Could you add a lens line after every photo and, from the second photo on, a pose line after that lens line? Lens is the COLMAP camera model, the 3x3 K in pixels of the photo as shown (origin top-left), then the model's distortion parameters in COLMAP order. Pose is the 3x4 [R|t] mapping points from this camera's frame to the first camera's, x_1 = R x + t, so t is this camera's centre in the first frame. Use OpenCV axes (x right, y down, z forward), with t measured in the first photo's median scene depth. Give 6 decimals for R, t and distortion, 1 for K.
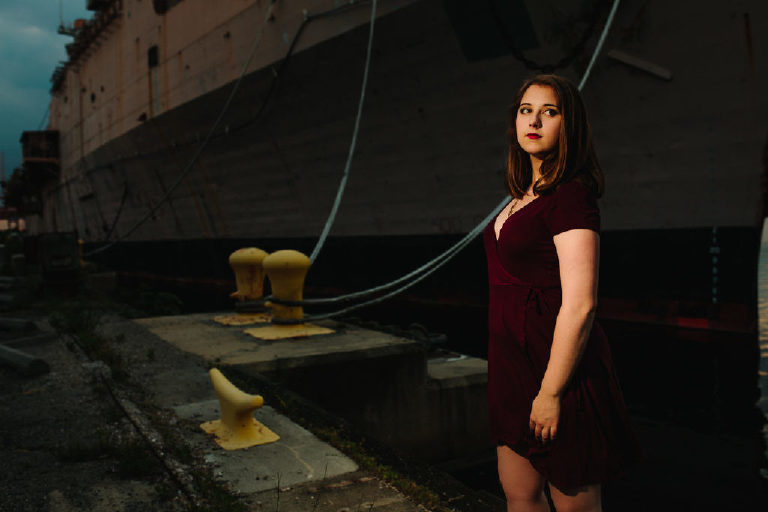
lens RADIAL K [[770.6, 0, 390.2], [0, 770.6, 262.2], [0, 0, 1]] dist [-0.032587, 0.000000]
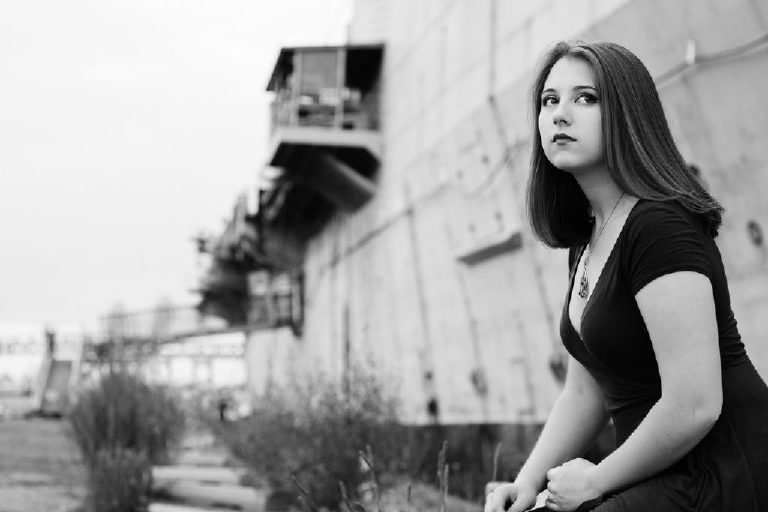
lens RADIAL K [[1886.7, 0, 384.0], [0, 1886.7, 256.3], [0, 0, 1]] dist [-0.119081, 0.000000]
pose [[0.932637, 0.012663, -0.360593, -0.174083], [-0.055377, 0.992567, -0.108371, -0.008793], [0.356540, 0.121039, 0.926406, 0.340003]]
